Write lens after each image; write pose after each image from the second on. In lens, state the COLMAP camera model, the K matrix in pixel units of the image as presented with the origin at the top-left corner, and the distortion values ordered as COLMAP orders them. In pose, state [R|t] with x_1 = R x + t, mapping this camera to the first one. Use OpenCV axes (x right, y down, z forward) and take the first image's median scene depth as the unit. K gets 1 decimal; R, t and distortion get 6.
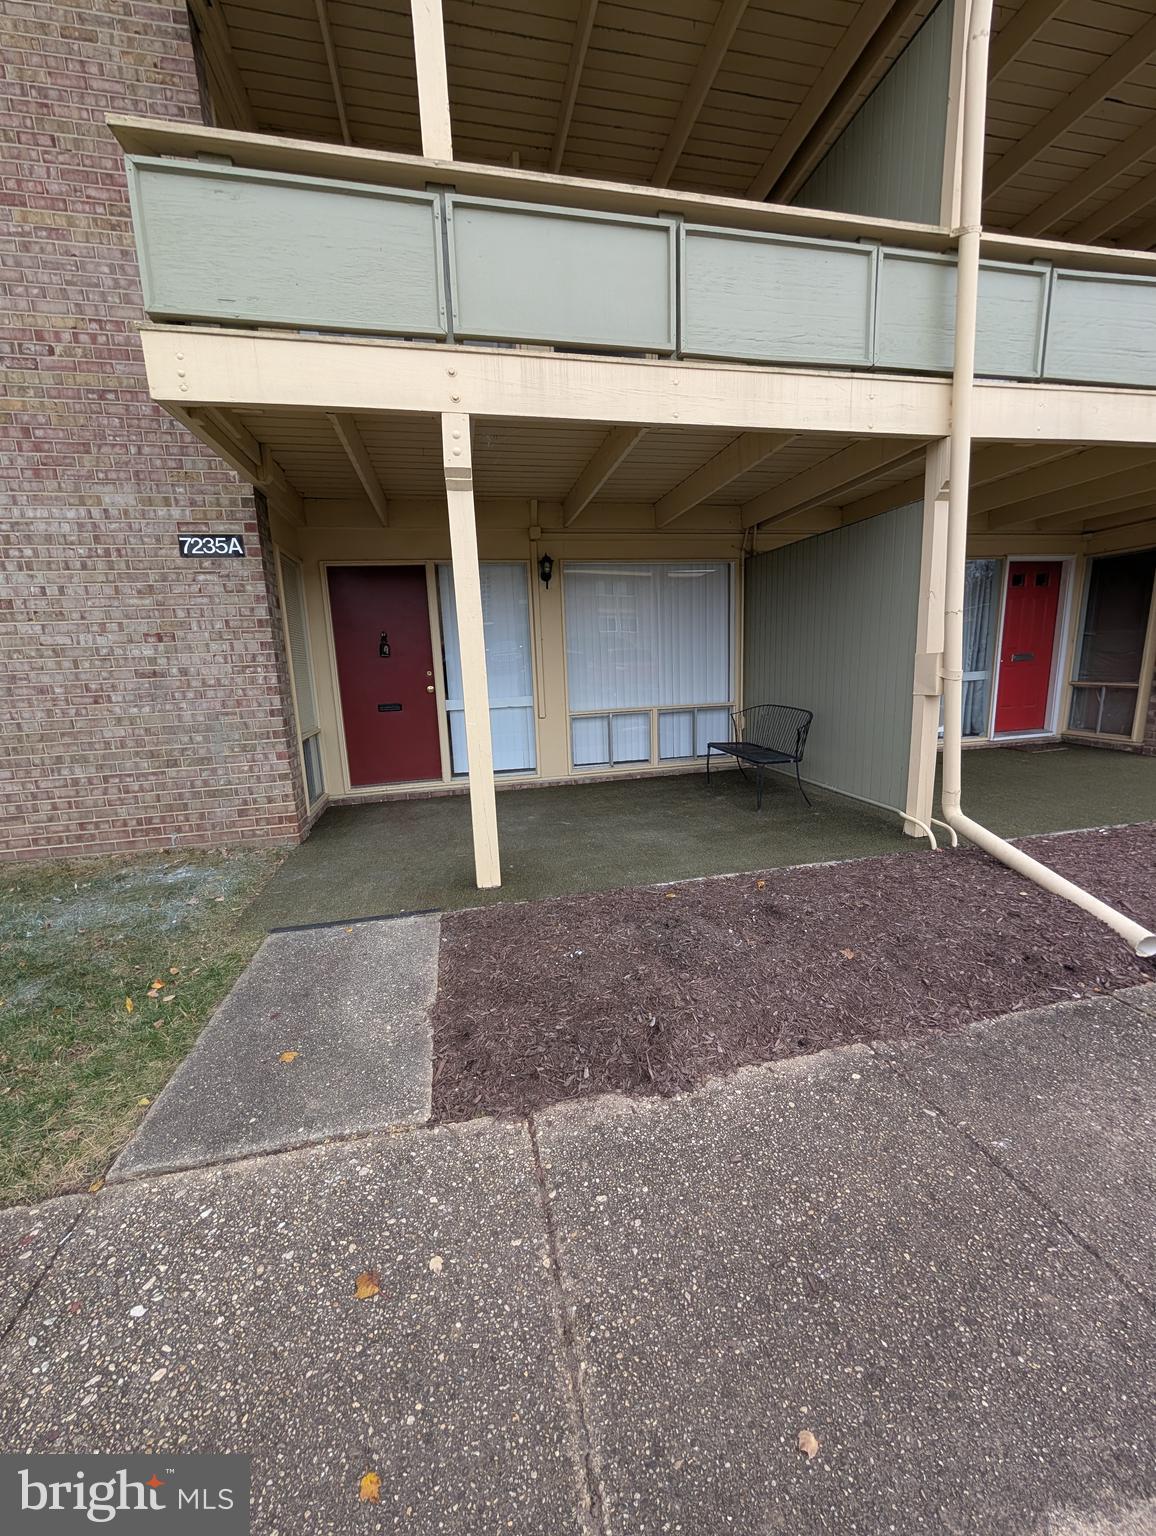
lens RADIAL K [[575.8, 0, 578.7], [0, 575.8, 764.0], [0, 0, 1]] dist [-0.001968, 0.000369]
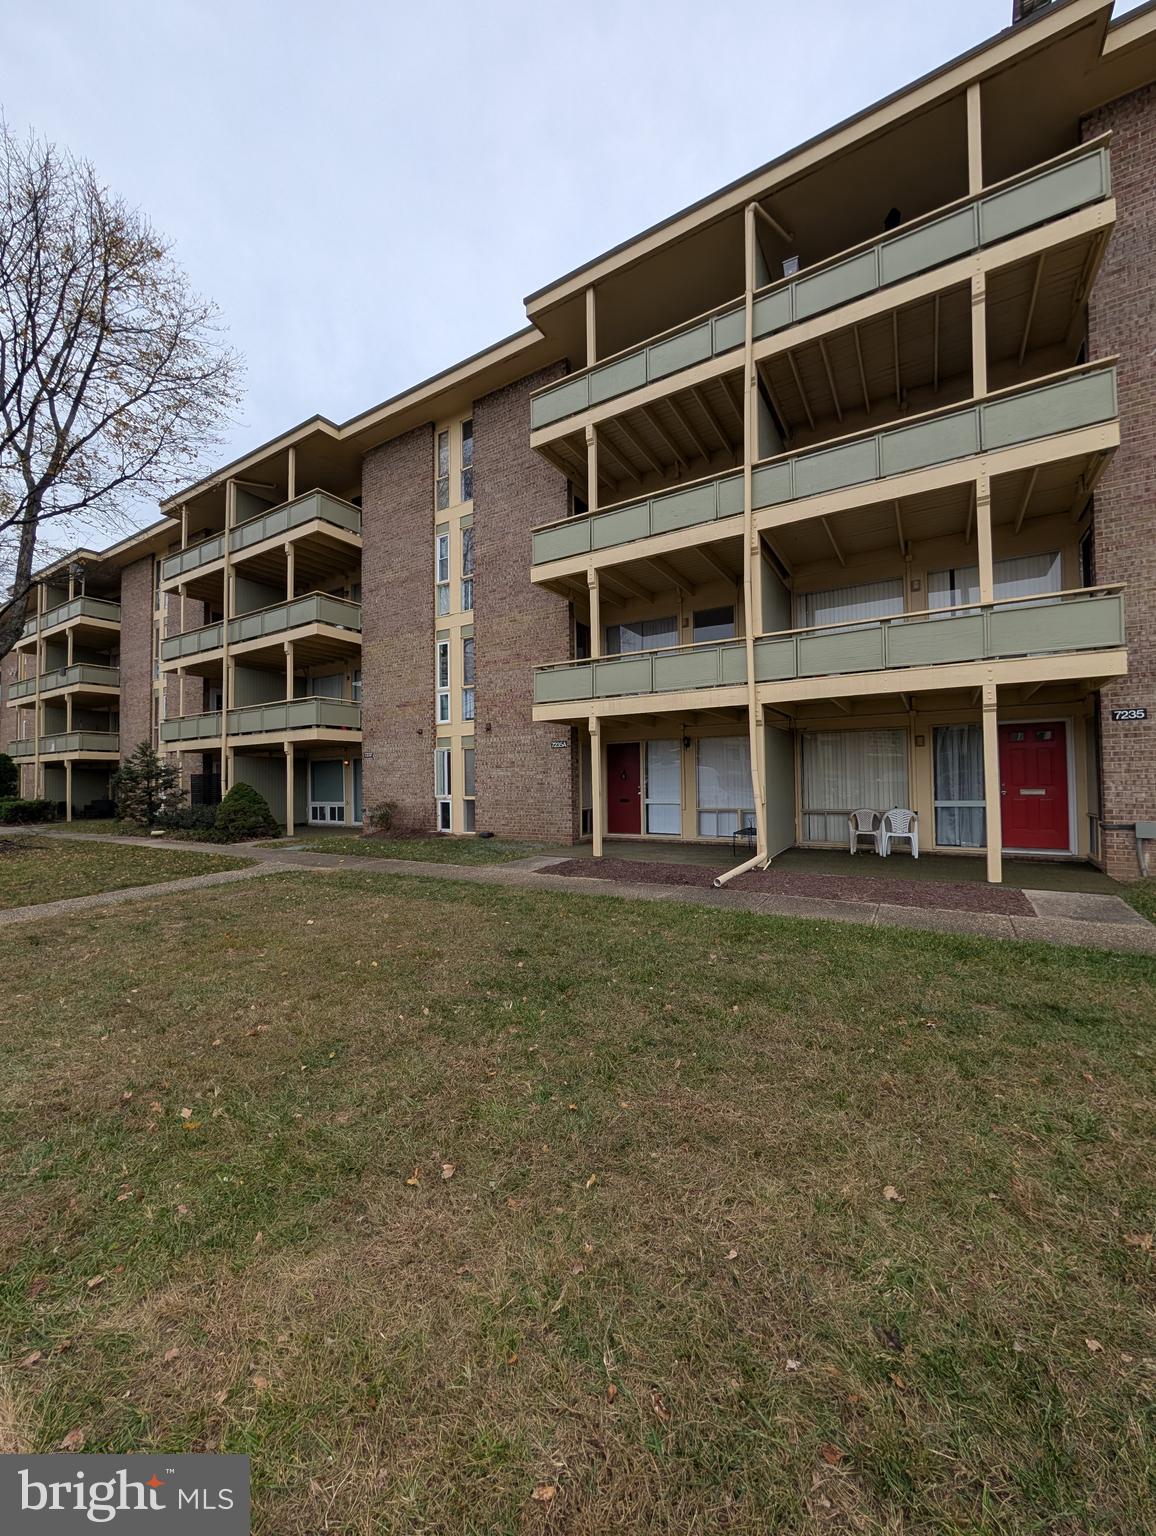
lens RADIAL K [[575.8, 0, 576.0], [0, 575.8, 769.6], [0, 0, 1]] dist [-0.001968, 0.000369]
pose [[0.727639, 0.010284, -0.685883, 1.554683], [-0.139545, 0.981199, -0.133328, 0.161360], [0.671616, 0.192726, 0.715394, -1.145930]]
